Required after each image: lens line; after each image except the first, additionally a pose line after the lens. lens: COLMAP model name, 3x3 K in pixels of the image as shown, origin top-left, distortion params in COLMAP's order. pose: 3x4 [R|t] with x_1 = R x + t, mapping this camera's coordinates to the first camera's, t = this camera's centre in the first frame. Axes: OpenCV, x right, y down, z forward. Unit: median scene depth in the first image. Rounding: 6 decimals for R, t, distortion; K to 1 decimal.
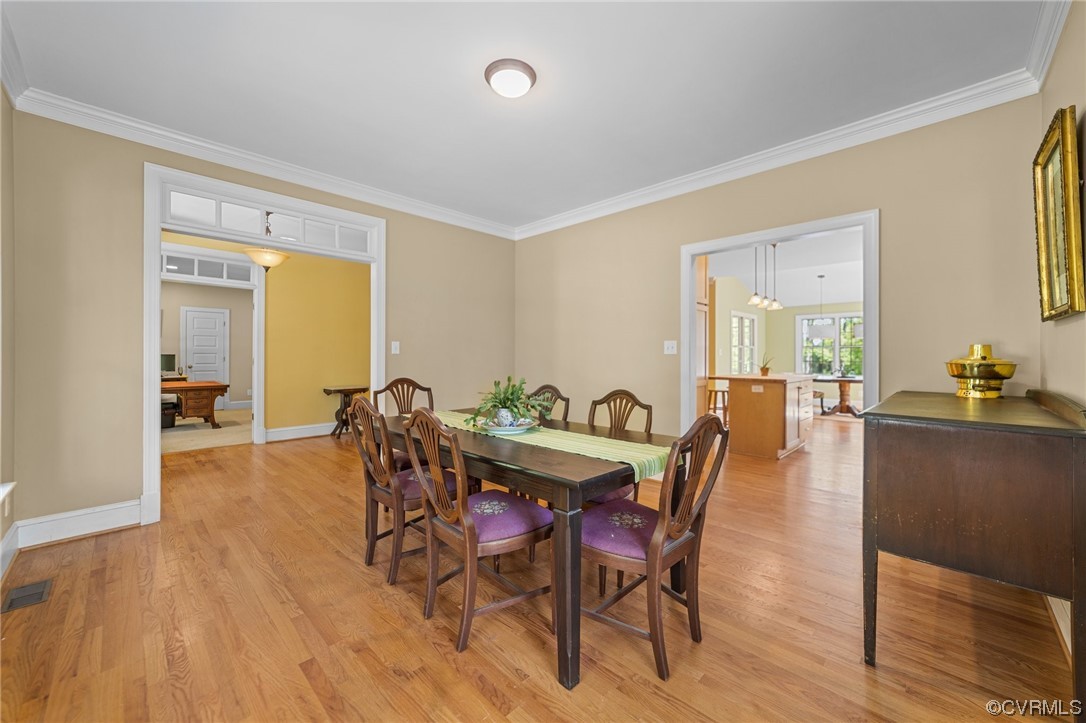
lens RADIAL K [[419.9, 0, 542.1], [0, 419.9, 353.5], [0, 0, 1]] dist [0.000382, 0.001225]
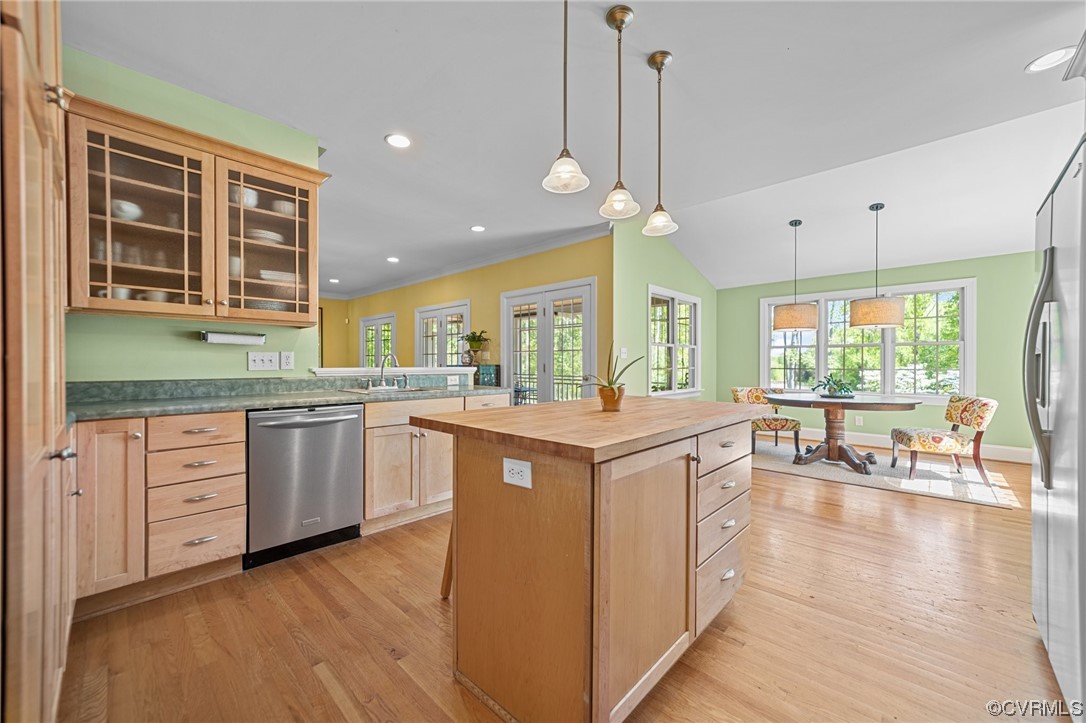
lens RADIAL K [[419.9, 0, 549.4], [0, 419.9, 363.9], [0, 0, 1]] dist [0.000382, 0.001225]
pose [[0.999472, 0.000338, 0.032495, 0.320119], [-0.000544, 0.999980, 0.006311, 0.008918], [-0.032492, -0.006325, 0.999452, 0.450727]]
